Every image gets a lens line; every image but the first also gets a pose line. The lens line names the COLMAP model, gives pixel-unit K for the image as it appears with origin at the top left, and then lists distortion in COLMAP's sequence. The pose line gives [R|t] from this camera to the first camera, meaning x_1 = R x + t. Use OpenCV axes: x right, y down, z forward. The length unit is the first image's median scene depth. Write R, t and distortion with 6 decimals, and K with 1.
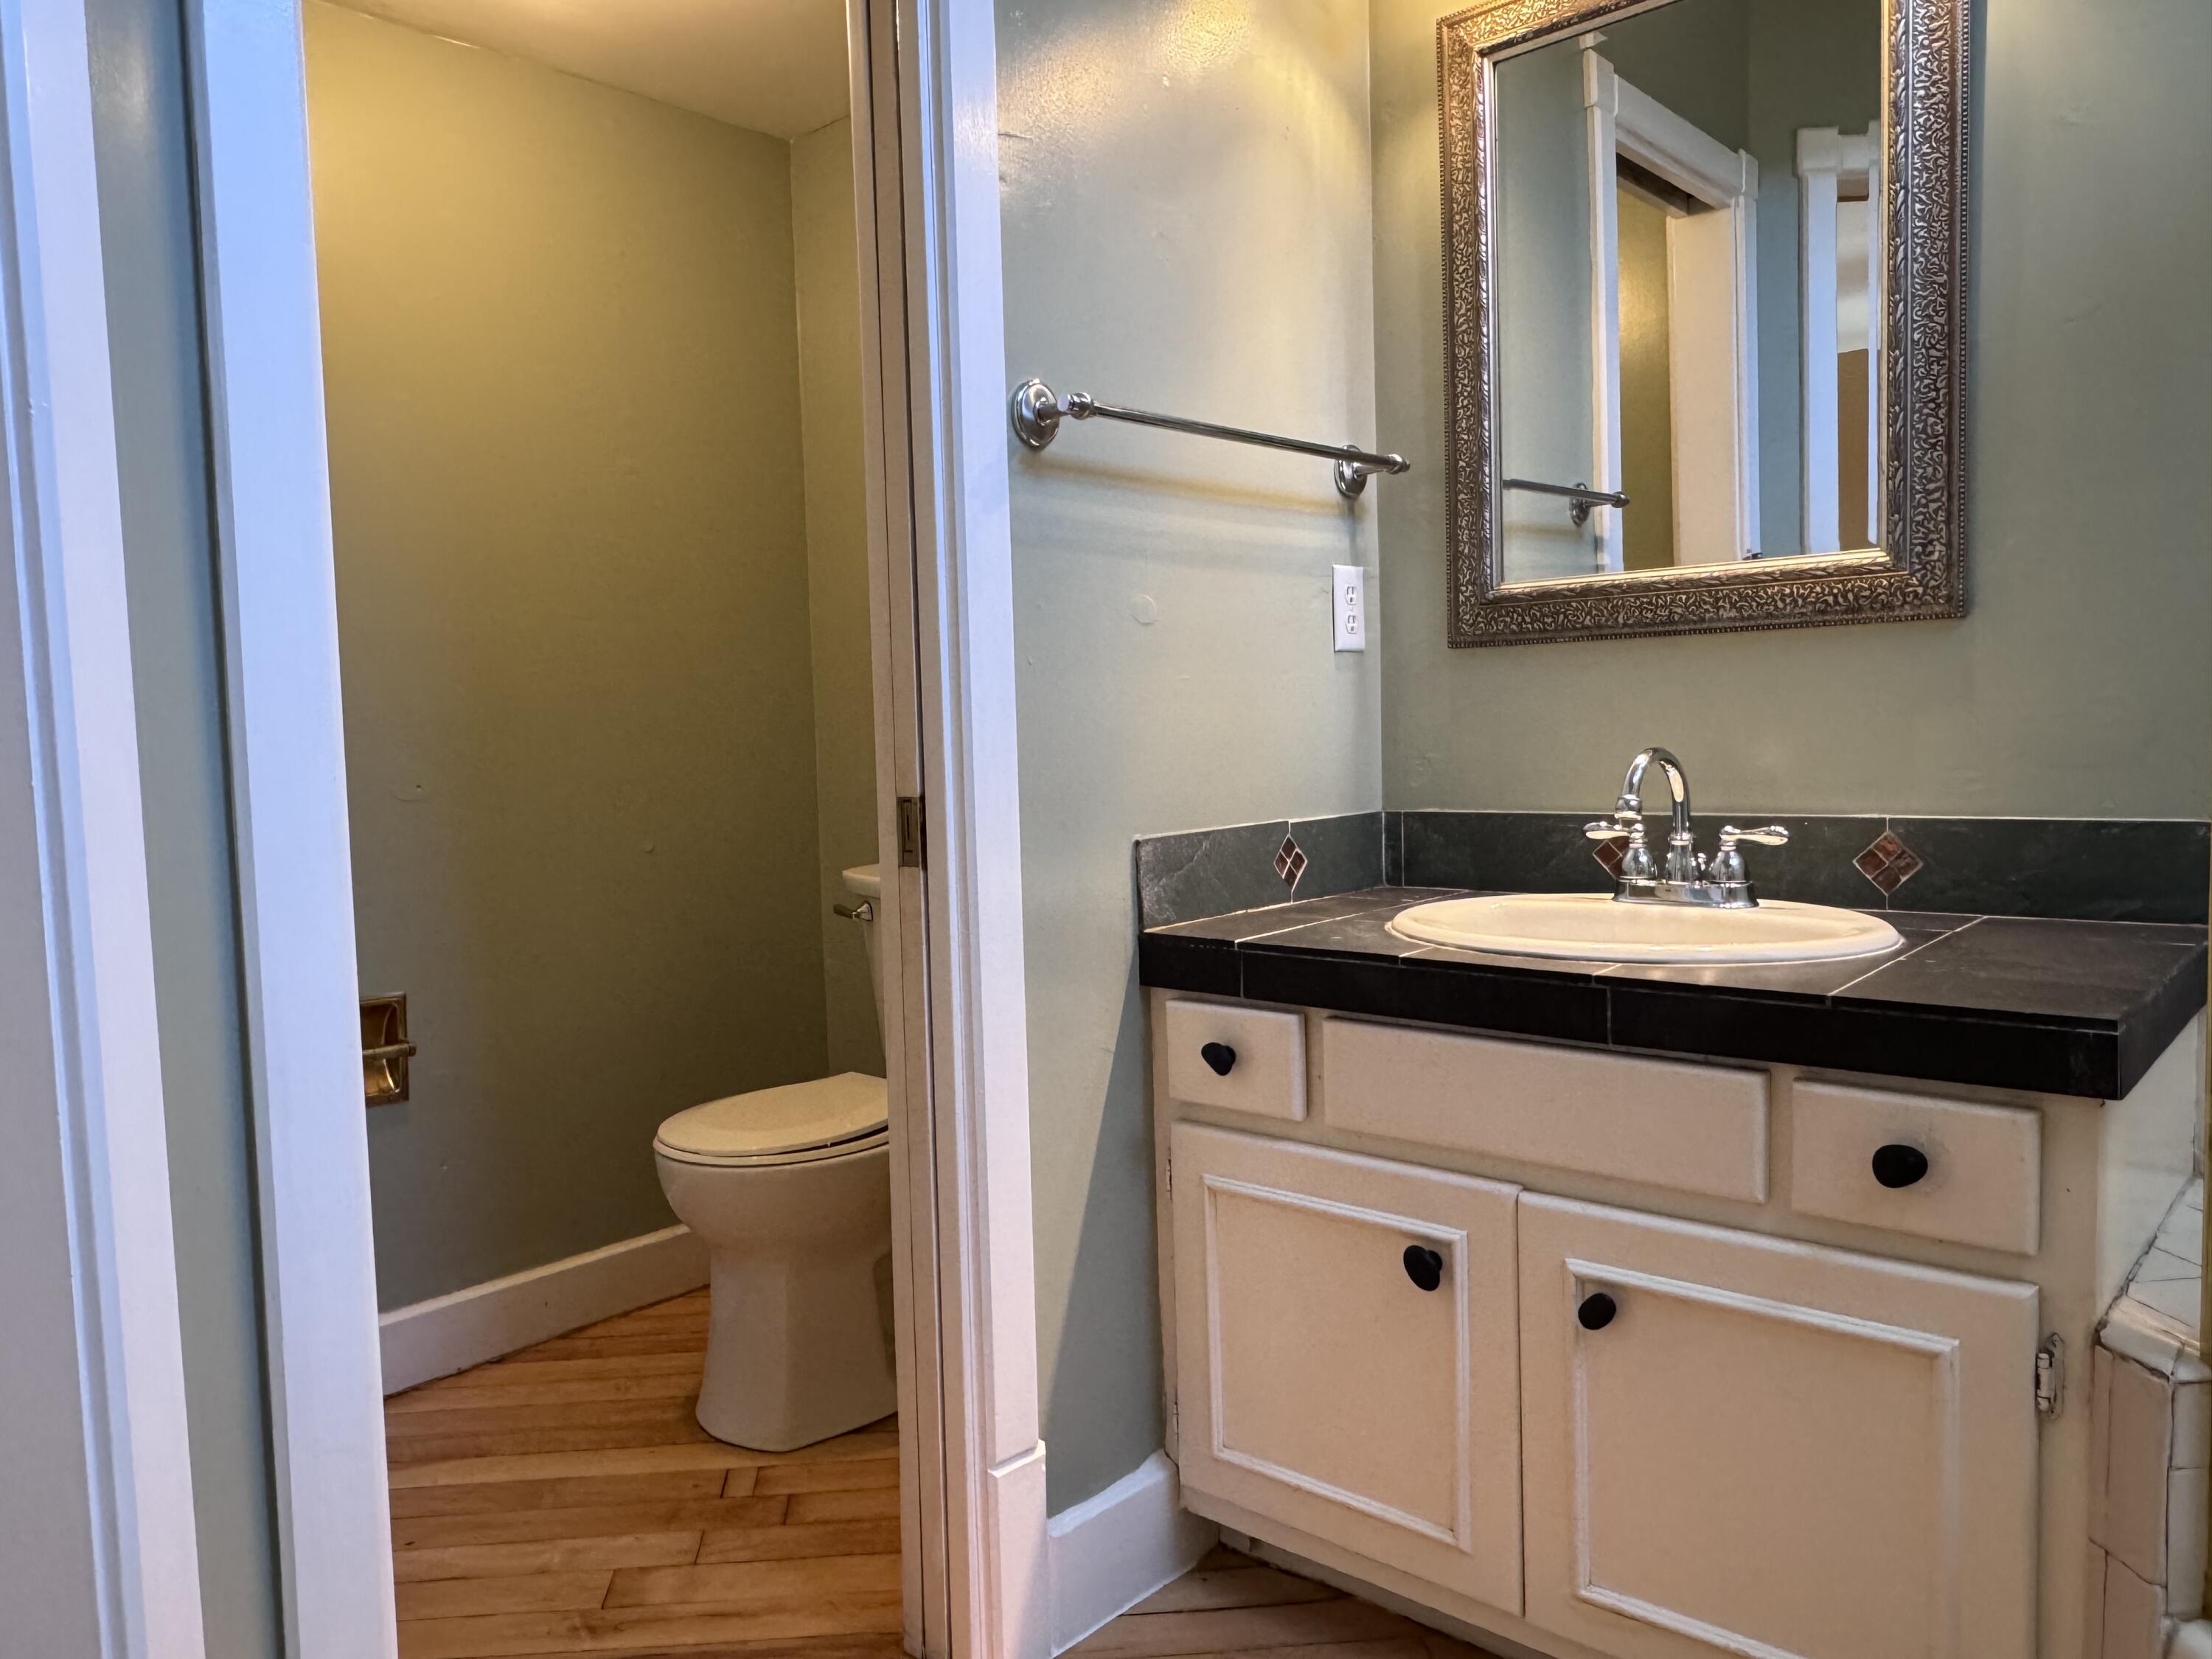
lens RADIAL K [[1566.8, 0, 1021.5], [0, 1566.8, 830.3], [0, 0, 1]] dist [-0.003062, -0.000787]
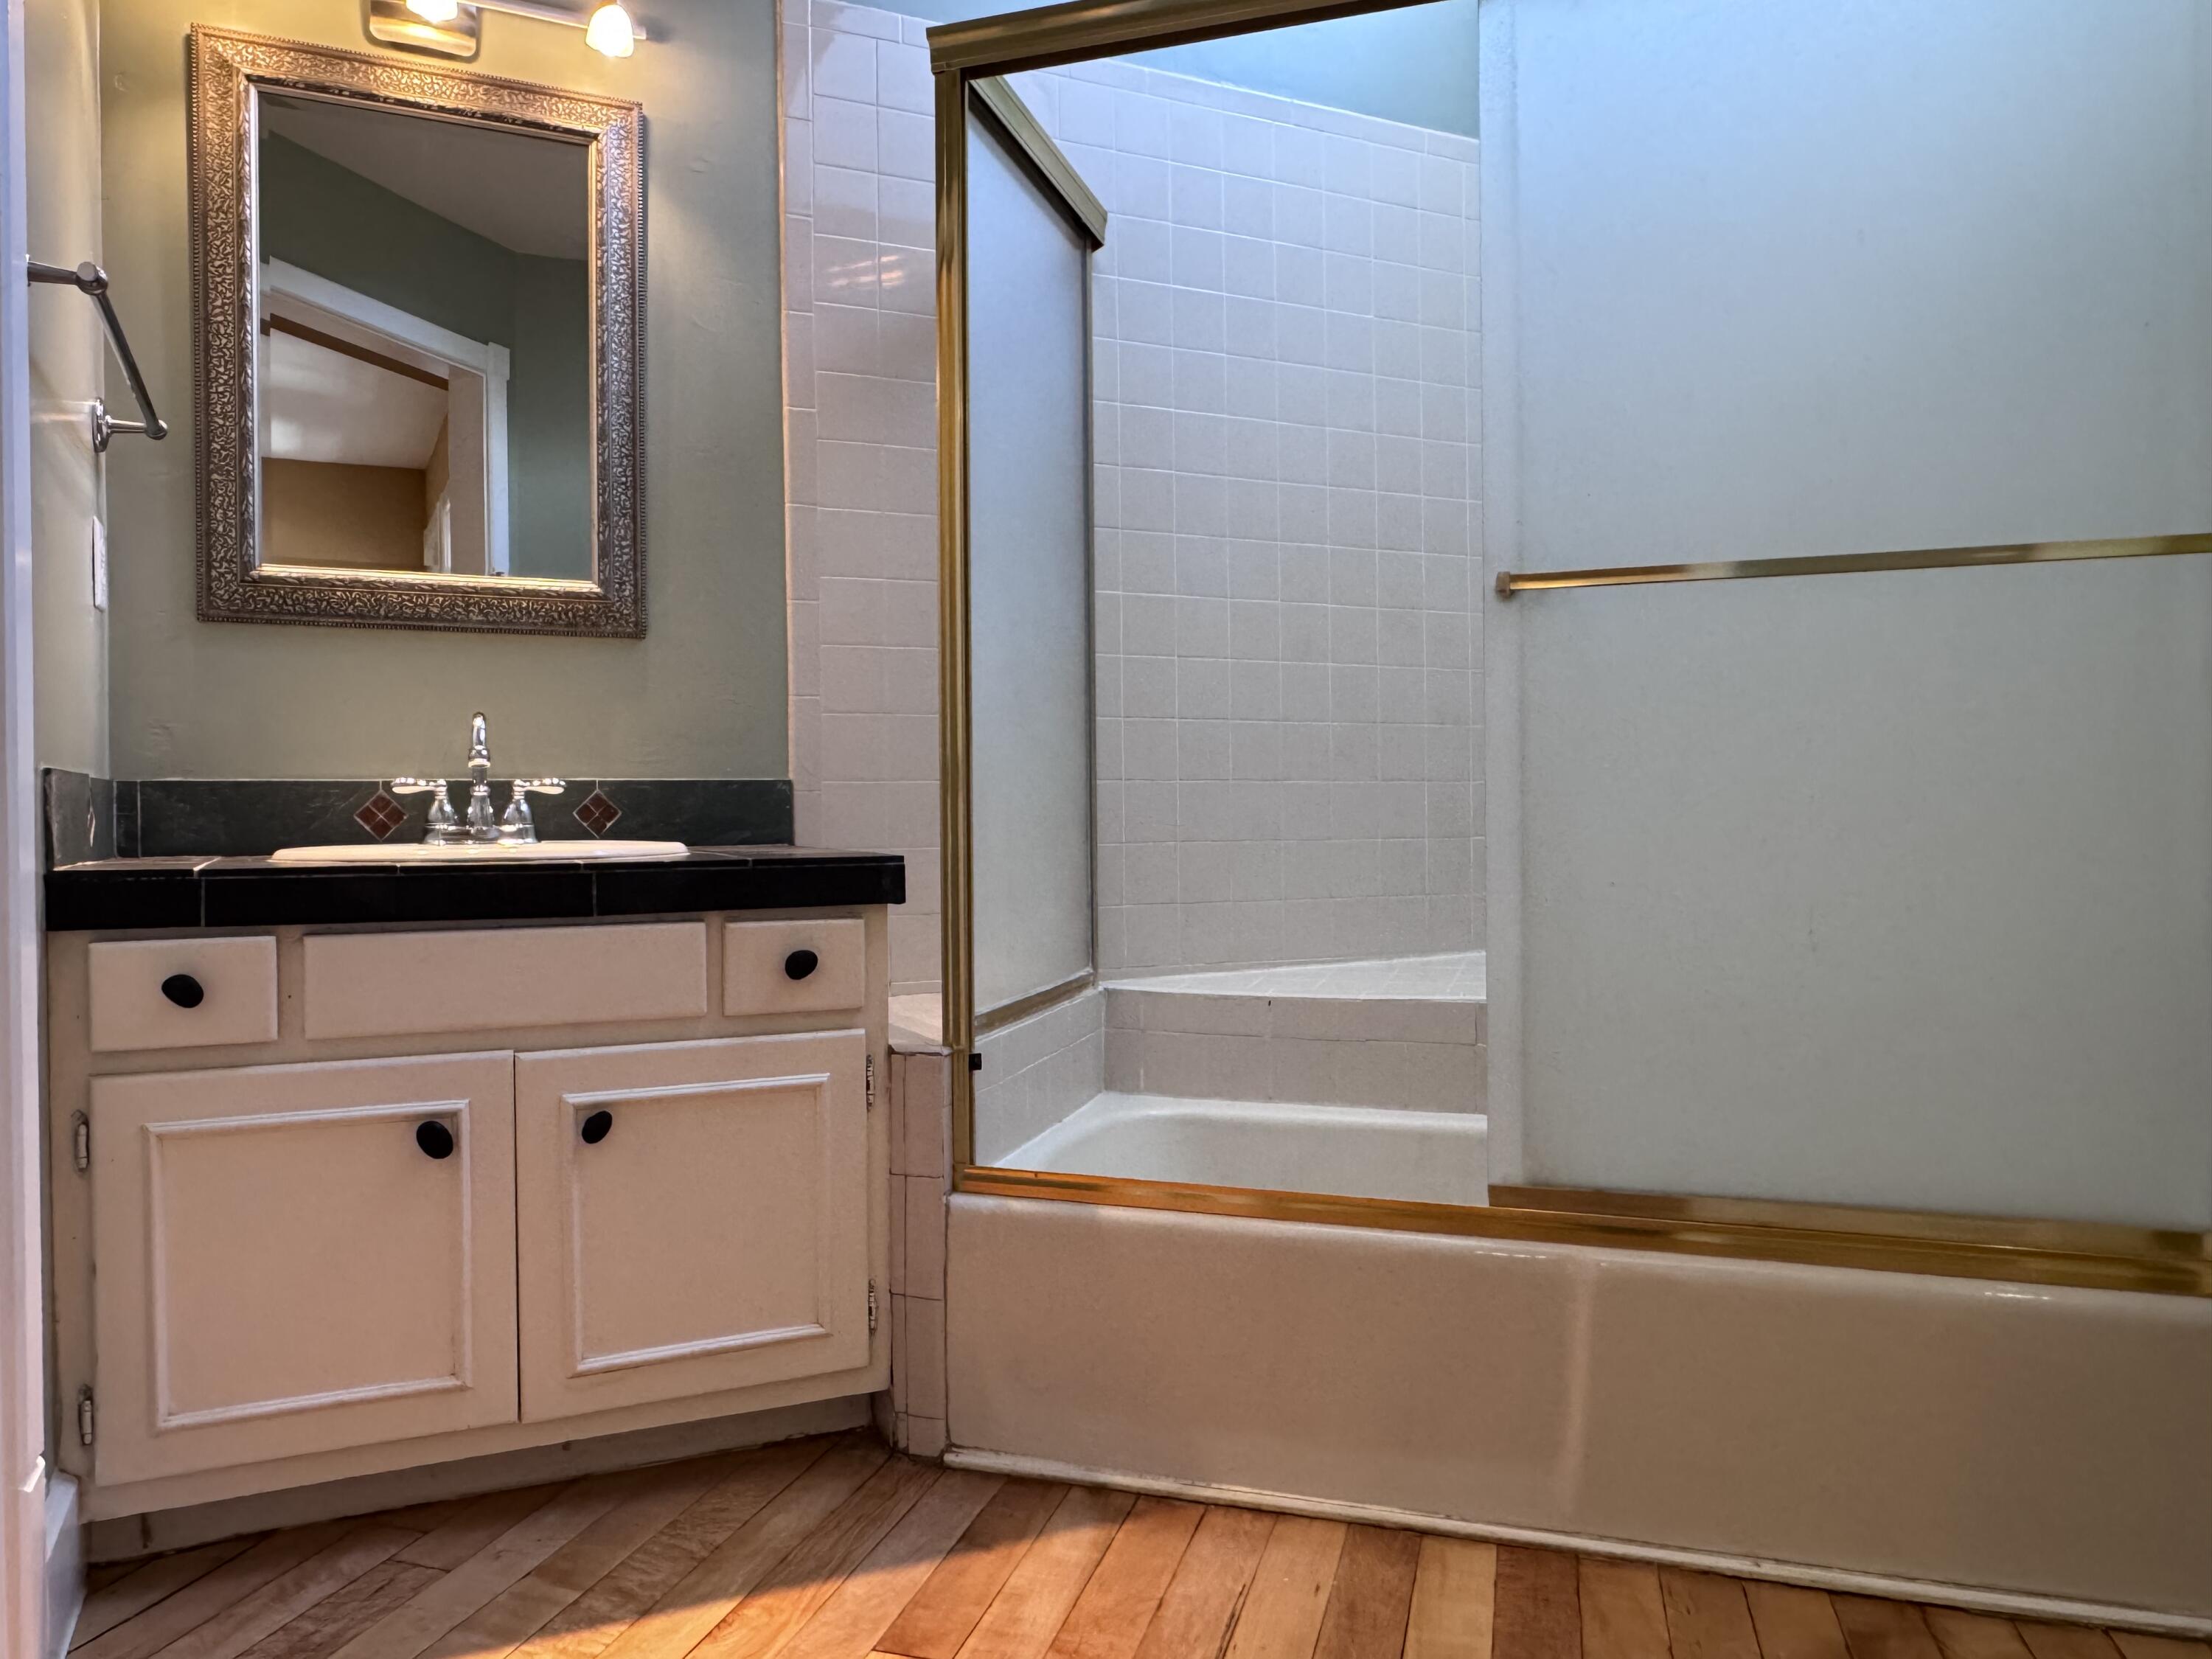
lens RADIAL K [[1566.8, 0, 1021.5], [0, 1566.8, 830.3], [0, 0, 1]] dist [-0.003062, -0.000787]
pose [[0.374687, 0.022593, 0.926876, -0.564442], [0.059909, 0.997024, -0.048521, 0.123014], [-0.925214, 0.073708, 0.372218, 0.157284]]
